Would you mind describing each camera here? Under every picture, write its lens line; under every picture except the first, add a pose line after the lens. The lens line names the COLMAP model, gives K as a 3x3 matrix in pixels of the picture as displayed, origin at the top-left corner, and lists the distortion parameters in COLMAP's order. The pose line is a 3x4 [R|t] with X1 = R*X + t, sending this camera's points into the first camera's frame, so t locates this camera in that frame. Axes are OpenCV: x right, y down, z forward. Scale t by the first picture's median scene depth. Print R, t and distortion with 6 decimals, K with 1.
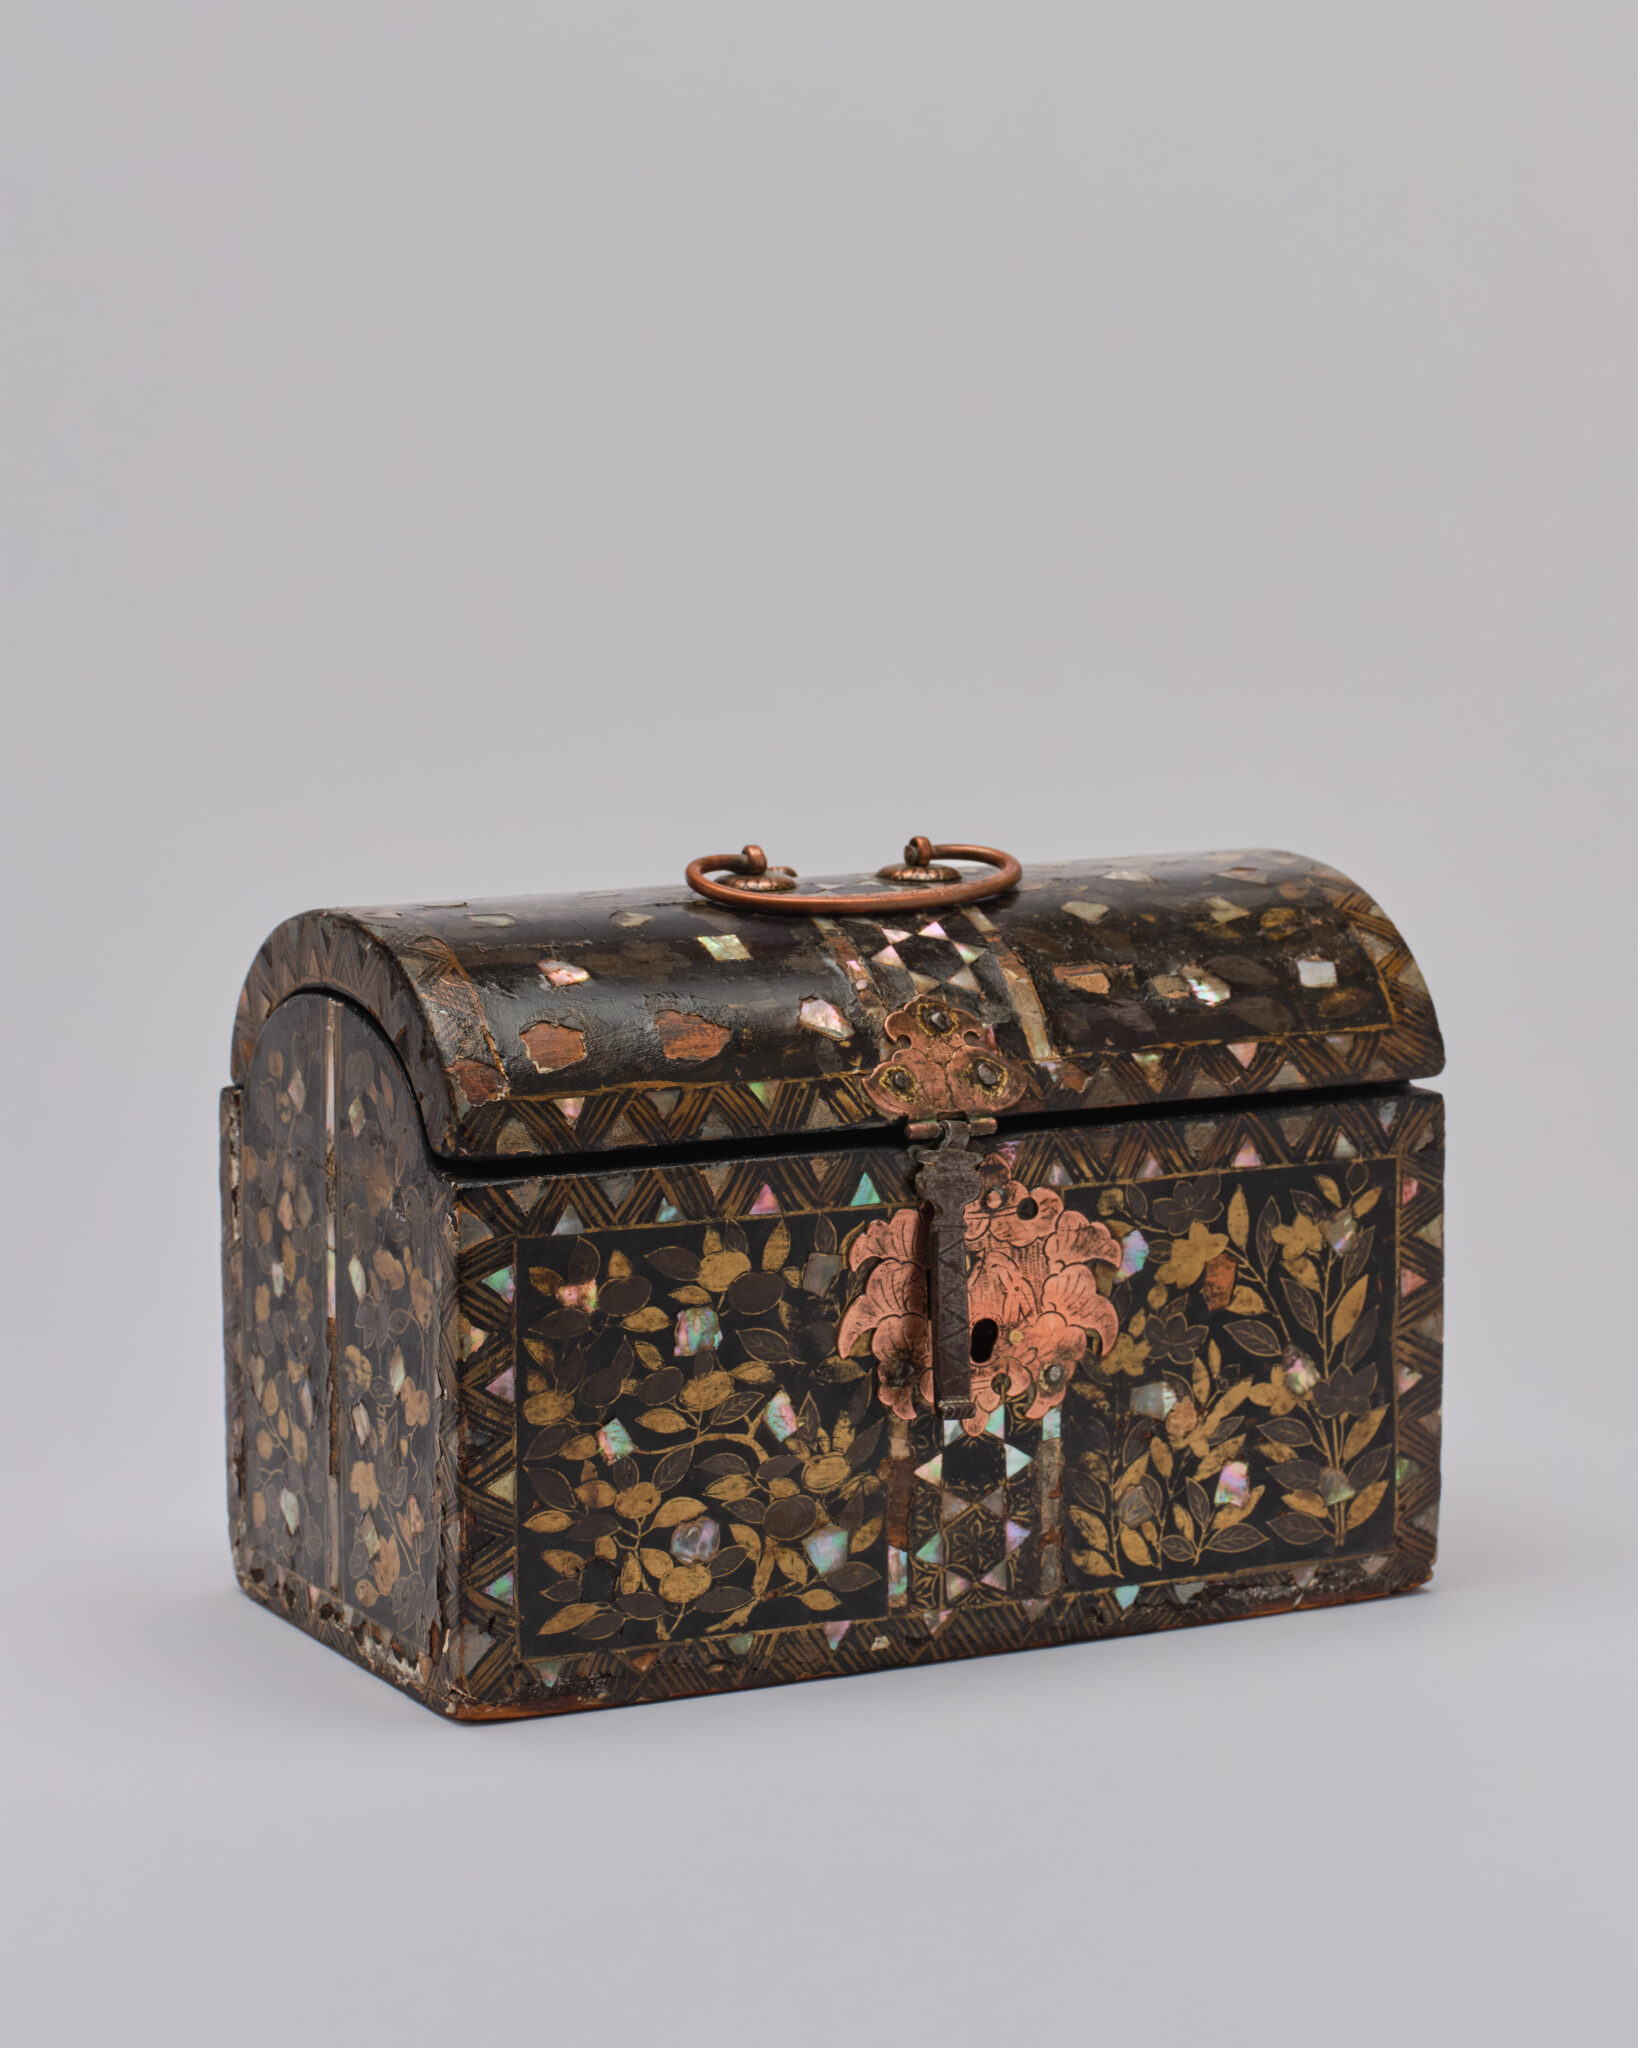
lens RADIAL K [[5725.7, 0, 819.4], [0, 5725.7, 1022.9], [0, 0, 1]] dist [0.085367, 0.000000]
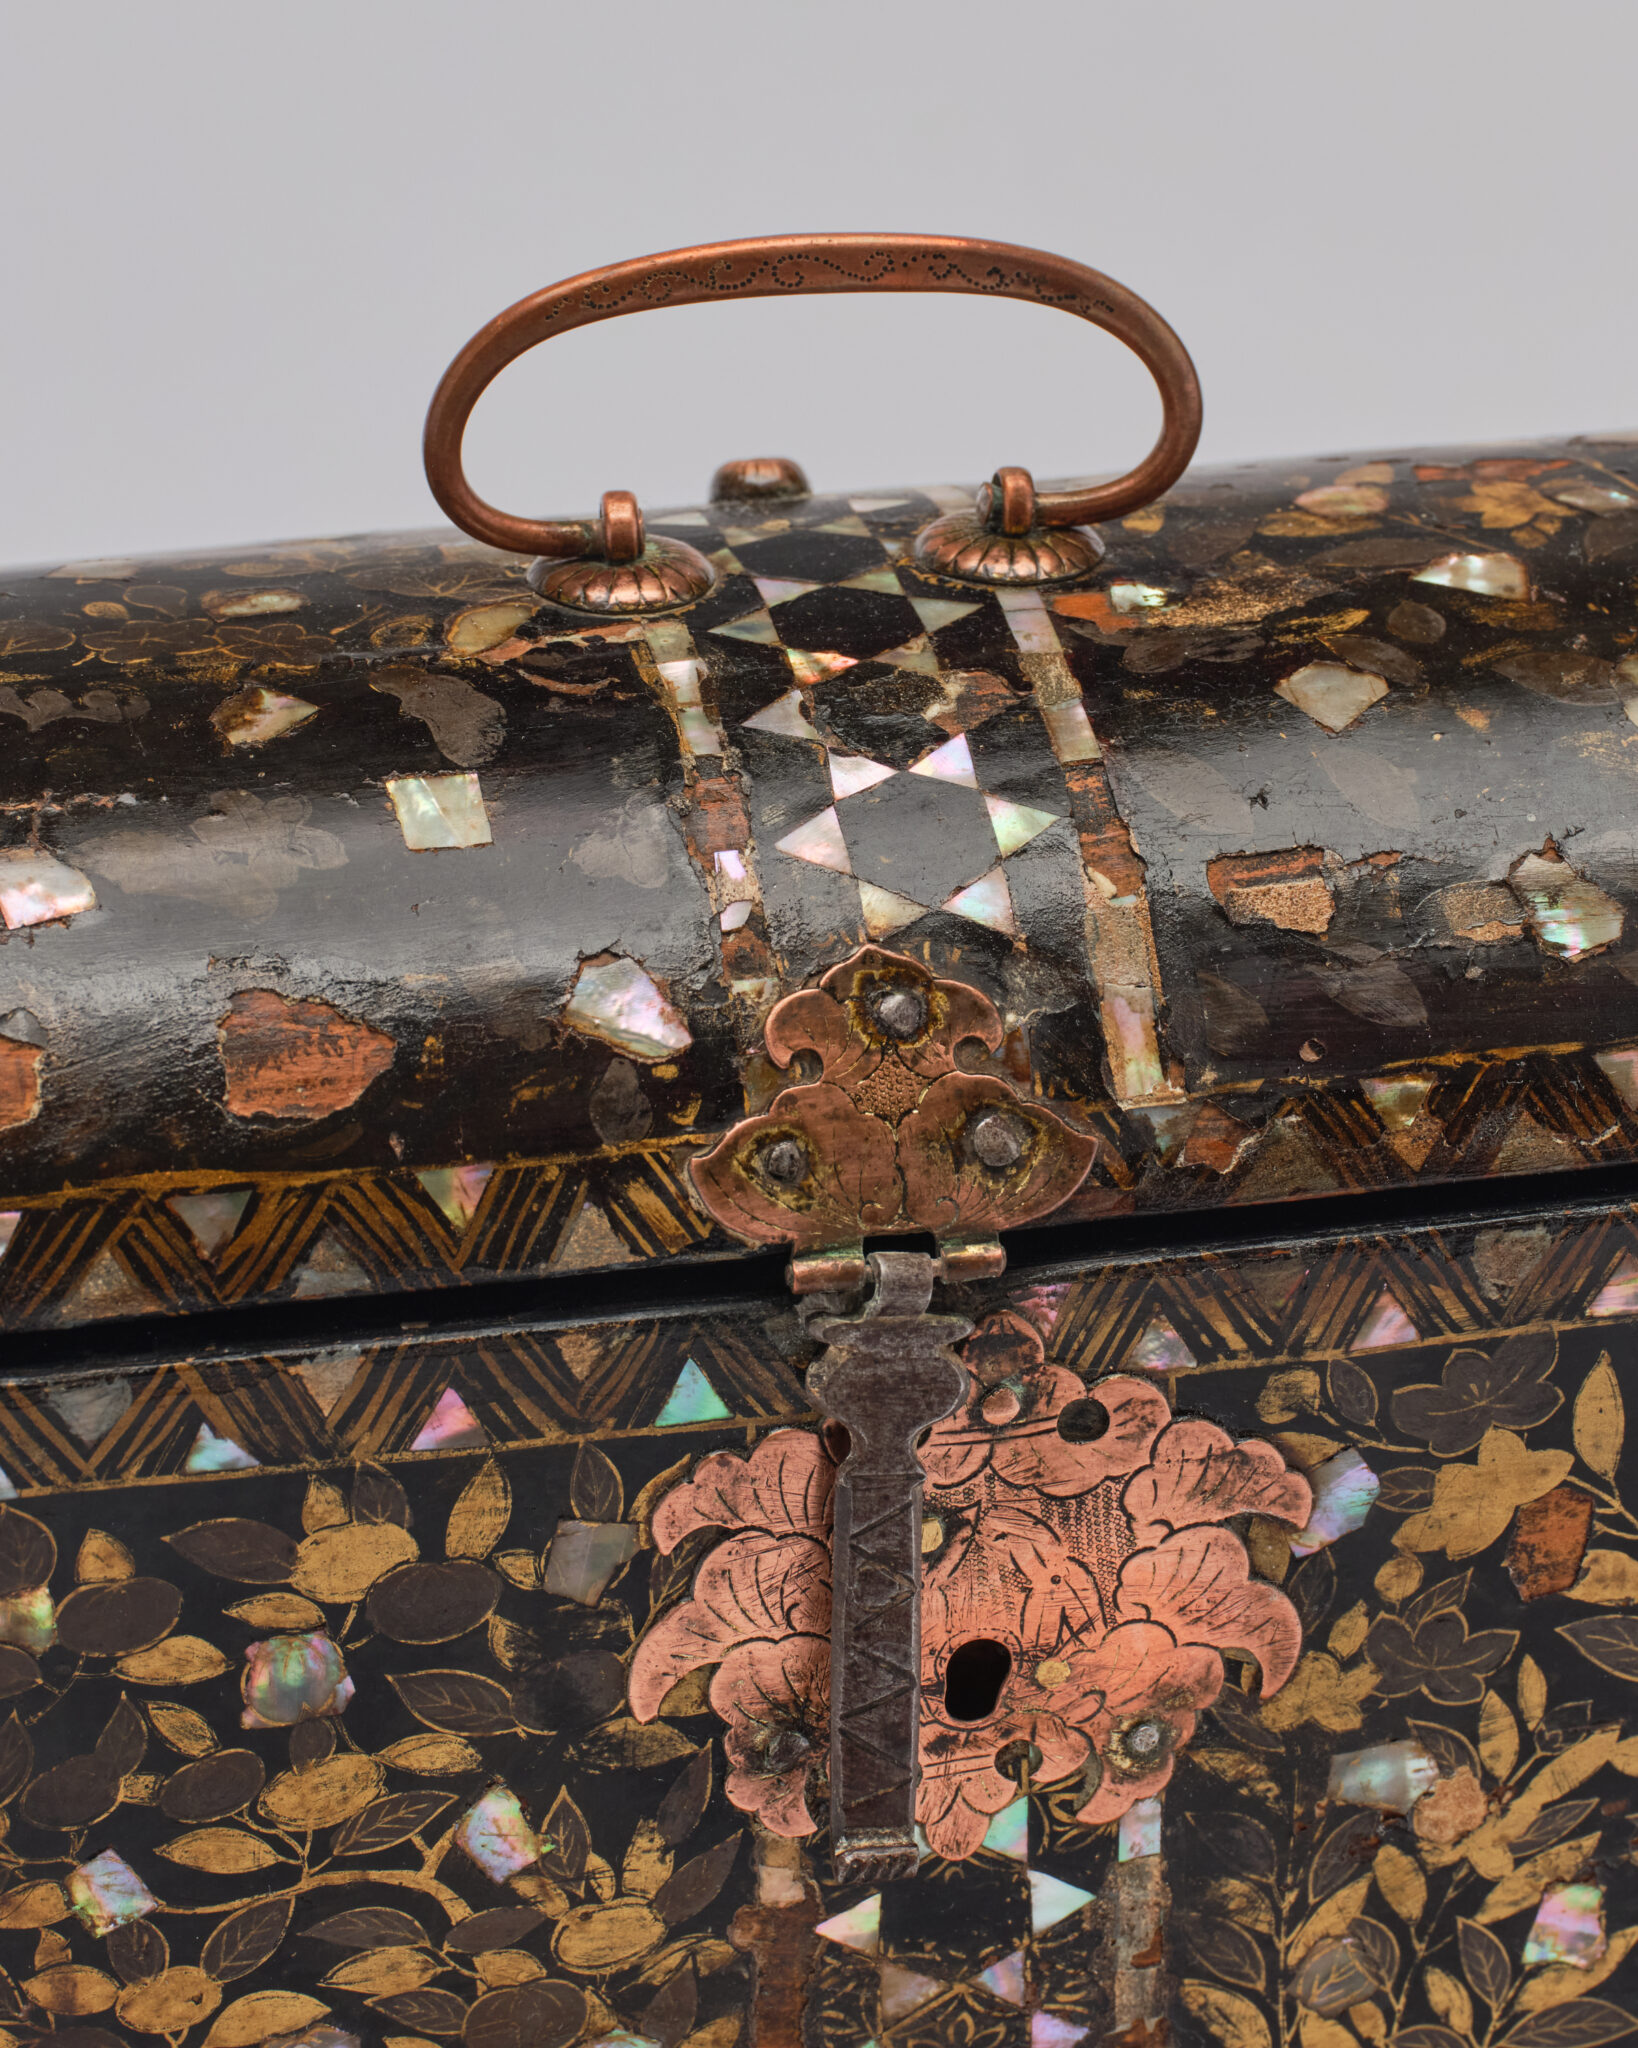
lens RADIAL K [[7129.3, 0, 819.9], [0, 7129.3, 1012.5], [0, 0, 1]] dist [-0.134576, 0.000000]
pose [[0.970056, 0.100511, -0.221108, 0.138488], [-0.033724, 0.957276, 0.287202, -0.160639], [0.240528, -0.271146, 0.932001, 0.483526]]
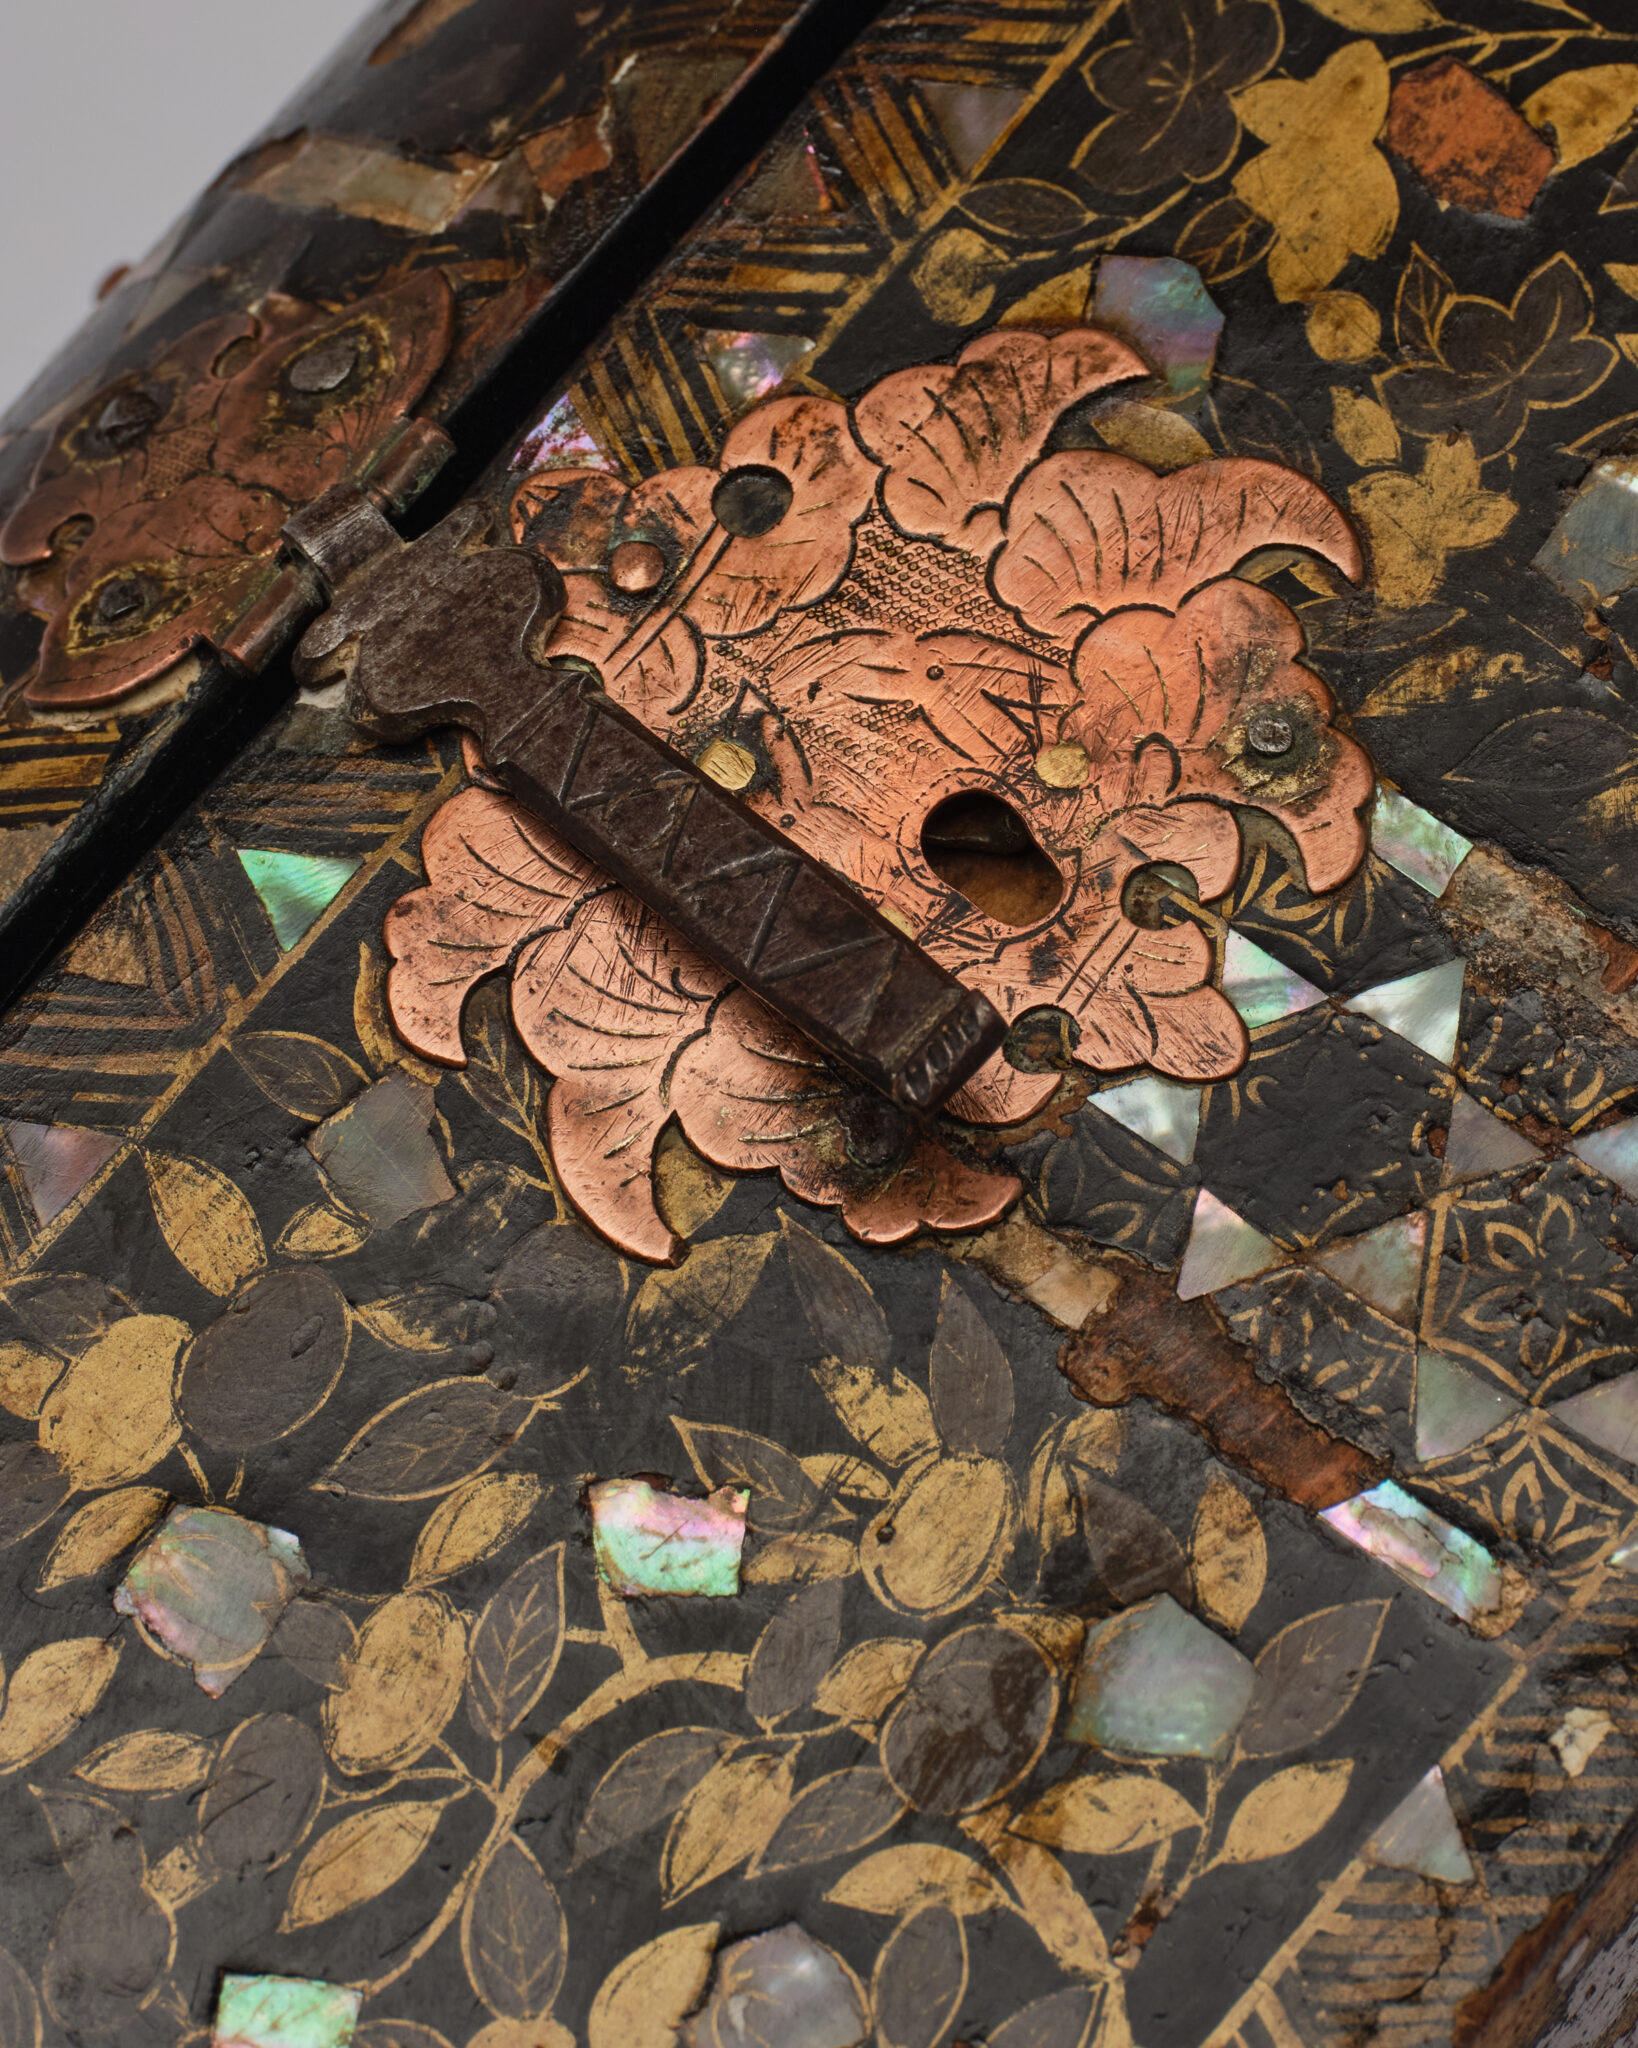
lens RADIAL K [[10235.5, 0, 814.7], [0, 10235.5, 1025.3], [0, 0, 1]] dist [-0.129823, 0.000000]
pose [[0.531862, -0.831468, -0.160573, 0.101797], [0.720788, 0.544017, -0.429545, 0.281184], [0.444508, 0.112720, 0.888655, 0.535383]]
